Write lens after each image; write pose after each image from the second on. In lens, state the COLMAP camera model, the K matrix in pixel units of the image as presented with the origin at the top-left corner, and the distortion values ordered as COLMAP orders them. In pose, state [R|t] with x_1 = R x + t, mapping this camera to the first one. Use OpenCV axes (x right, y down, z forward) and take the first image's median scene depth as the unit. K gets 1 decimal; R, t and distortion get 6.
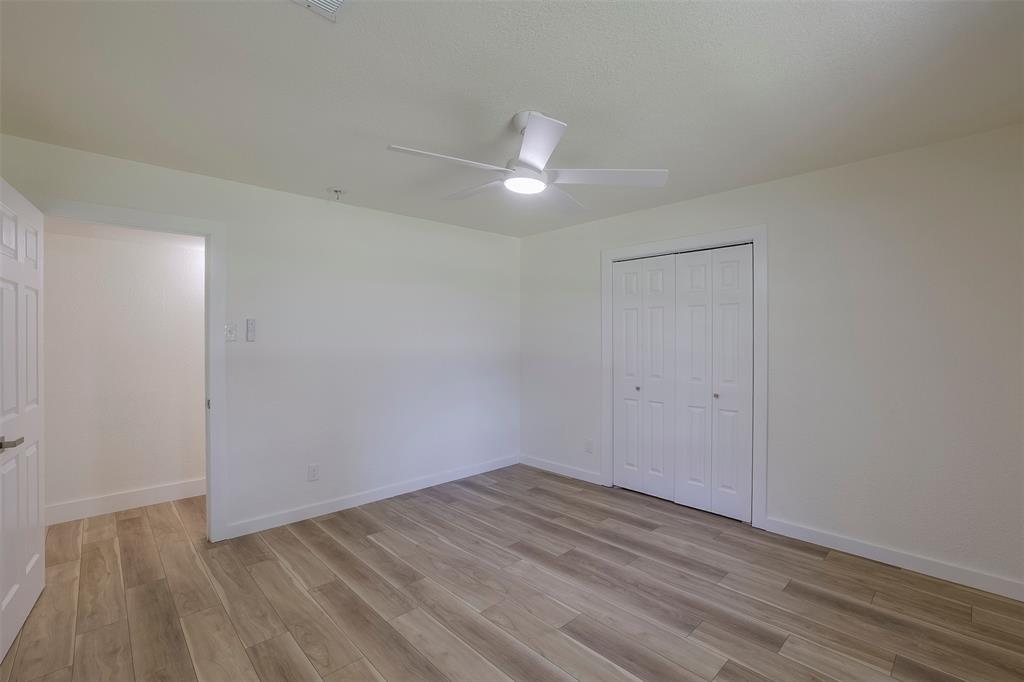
lens RADIAL K [[449.2, 0, 508.0], [0, 449.2, 330.2], [0, 0, 1]] dist [-0.052866, 0.016458]
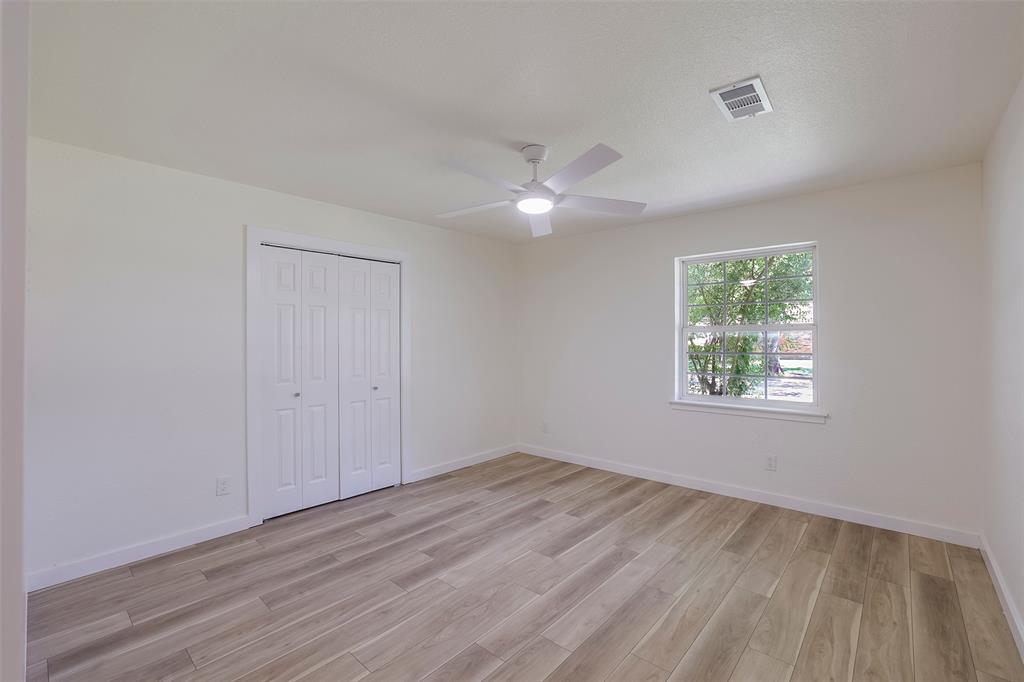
lens RADIAL K [[463.1, 0, 495.9], [0, 463.1, 336.4], [0, 0, 1]] dist [-0.043456, 0.017832]
pose [[-0.083889, 0.005109, 0.996462, -0.870976], [-0.016273, 0.999846, -0.006496, 0.017563], [-0.996342, -0.016760, -0.083793, 0.906810]]
